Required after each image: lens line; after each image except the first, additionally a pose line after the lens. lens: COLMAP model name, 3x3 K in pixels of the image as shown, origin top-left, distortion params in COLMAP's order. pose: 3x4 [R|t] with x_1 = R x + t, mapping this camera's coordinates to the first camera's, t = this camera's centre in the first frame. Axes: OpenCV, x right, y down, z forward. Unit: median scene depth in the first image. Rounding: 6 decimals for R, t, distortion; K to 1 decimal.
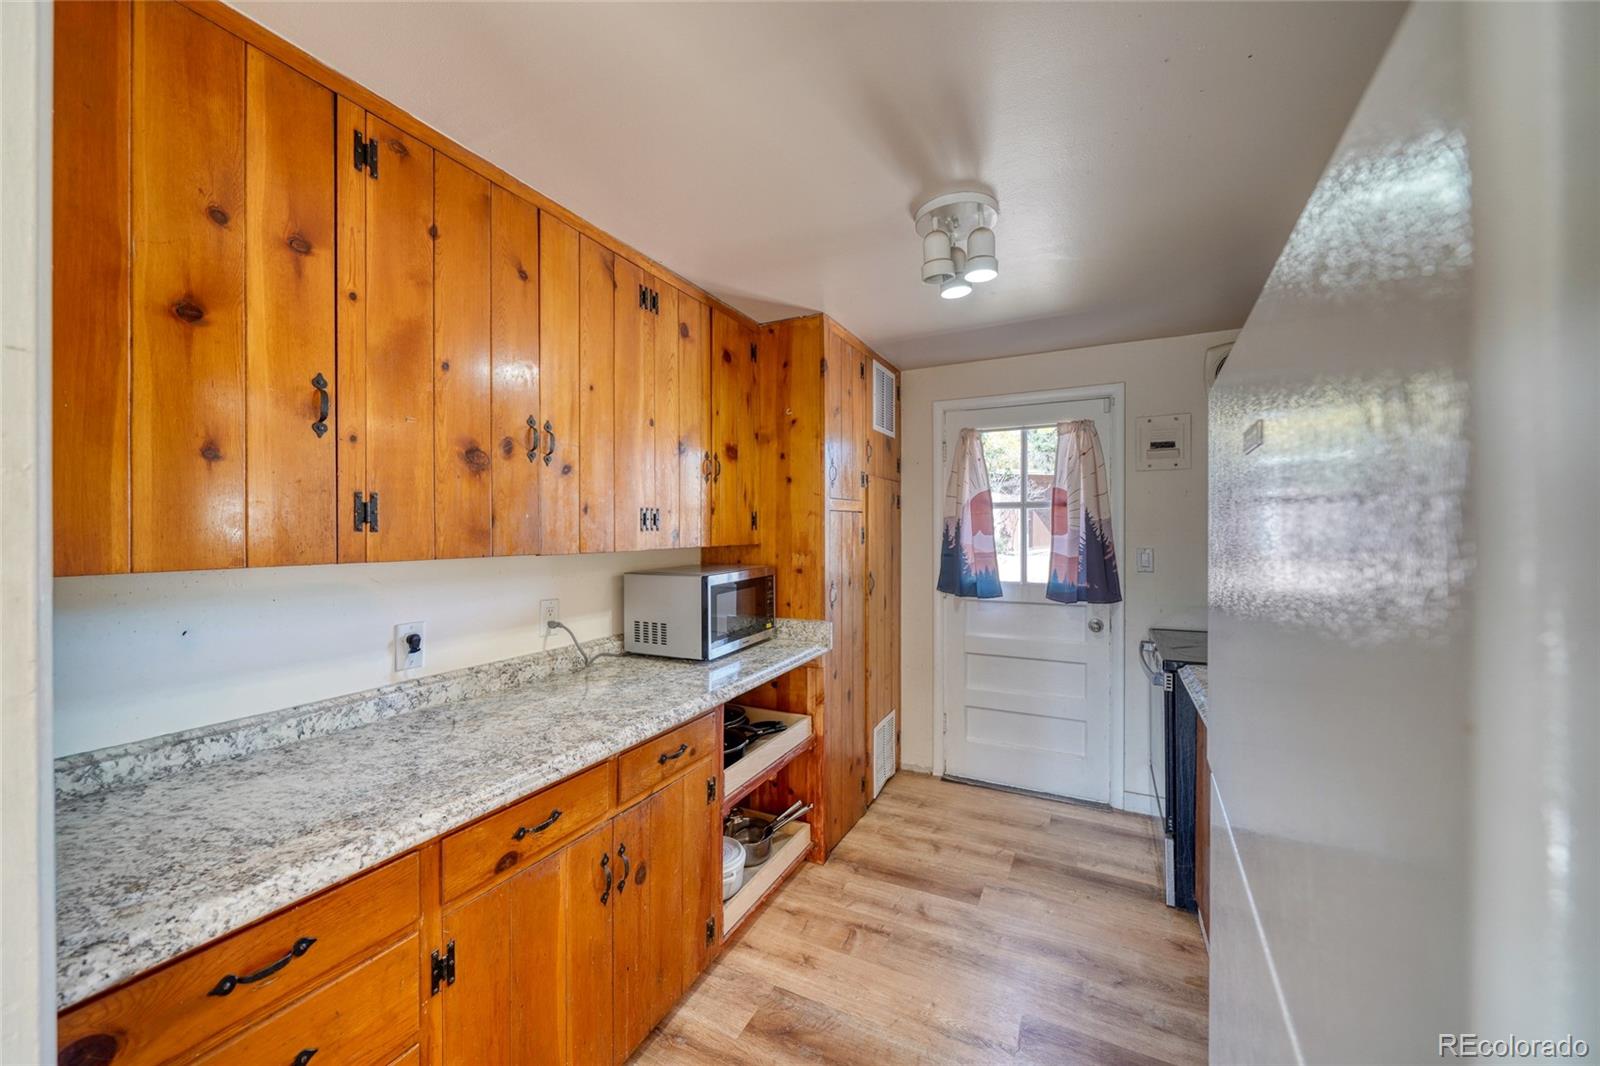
lens RADIAL K [[612.3, 0, 781.2], [0, 612.3, 534.5], [0, 0, 1]] dist [-0.007295, 0.000483]
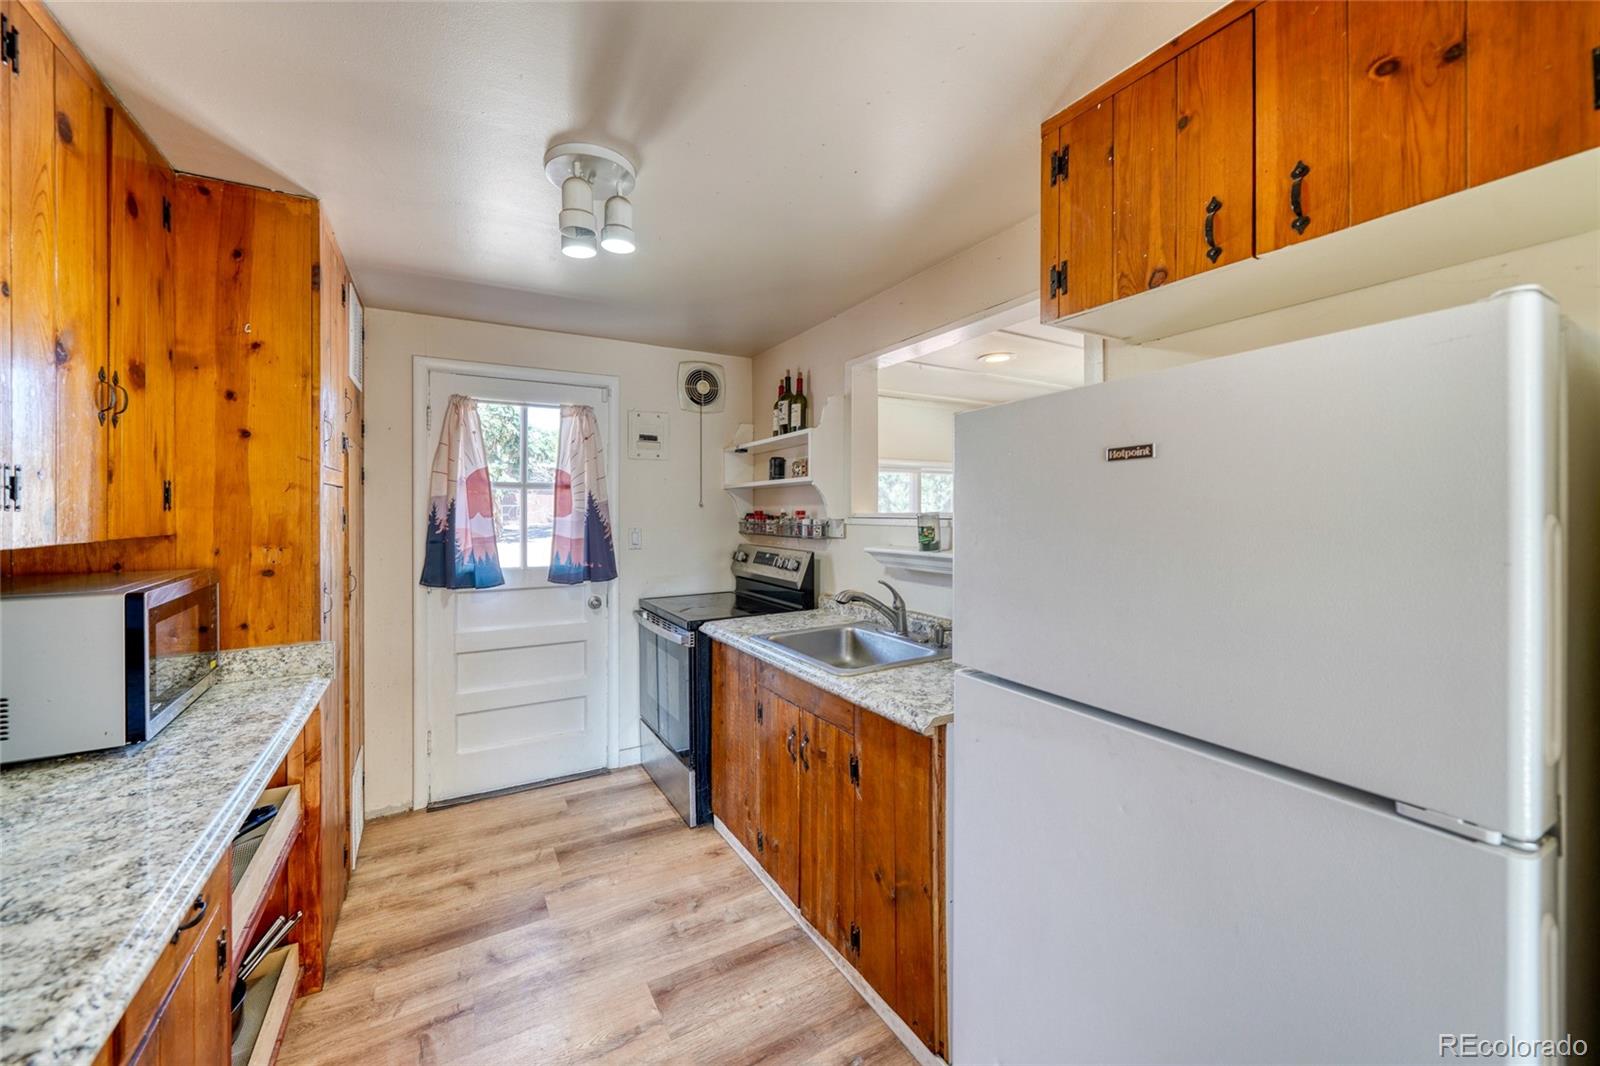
lens RADIAL K [[612.3, 0, 806.4], [0, 612.3, 519.7], [0, 0, 1]] dist [-0.007295, 0.000483]
pose [[0.528305, -0.011160, 0.848981, -0.219877], [0.010159, 0.999925, 0.006822, 0.003155], [-0.848994, 0.005020, 0.528379, 0.156465]]
